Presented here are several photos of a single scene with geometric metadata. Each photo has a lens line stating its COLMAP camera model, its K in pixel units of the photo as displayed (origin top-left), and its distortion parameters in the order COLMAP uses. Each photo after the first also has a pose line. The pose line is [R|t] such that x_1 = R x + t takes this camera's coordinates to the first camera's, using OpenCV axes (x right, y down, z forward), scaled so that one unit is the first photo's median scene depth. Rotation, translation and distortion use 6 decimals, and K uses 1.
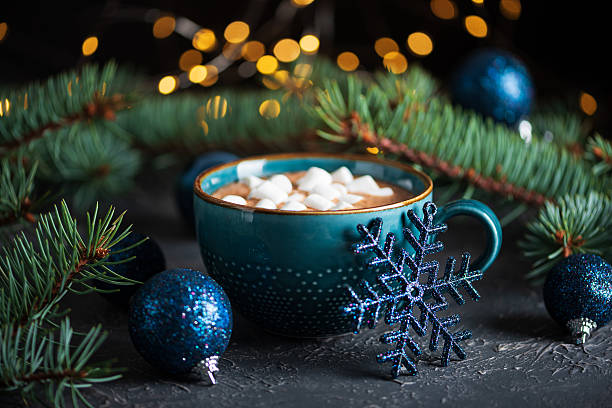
lens RADIAL K [[2067.3, 0, 306.0], [0, 2067.3, 204.0], [0, 0, 1]] dist [-0.126439, 0.223586]
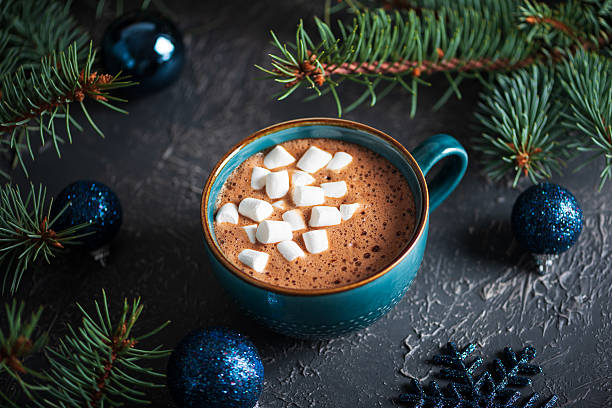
lens RADIAL K [[2067.3, 0, 306.0], [0, 2067.3, 204.0], [0, 0, 1]] dist [-0.126439, 0.223586]
pose [[0.971414, -0.207965, 0.114477, -0.117572], [0.106554, 0.812897, 0.572577, -0.622335], [-0.212134, -0.544012, 0.811819, 0.154993]]
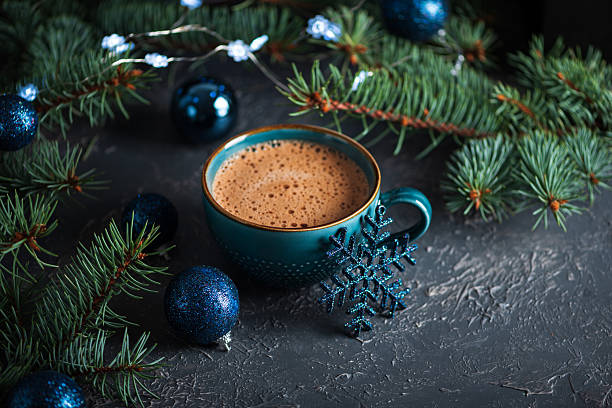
lens RADIAL K [[2067.3, 0, 306.0], [0, 2067.3, 204.0], [0, 0, 1]] dist [-0.126439, 0.223586]
pose [[0.997145, -0.041163, 0.063307, -0.075014], [0.012537, 0.916971, 0.398757, -0.546787], [-0.074465, -0.396825, 0.914869, -0.238485]]
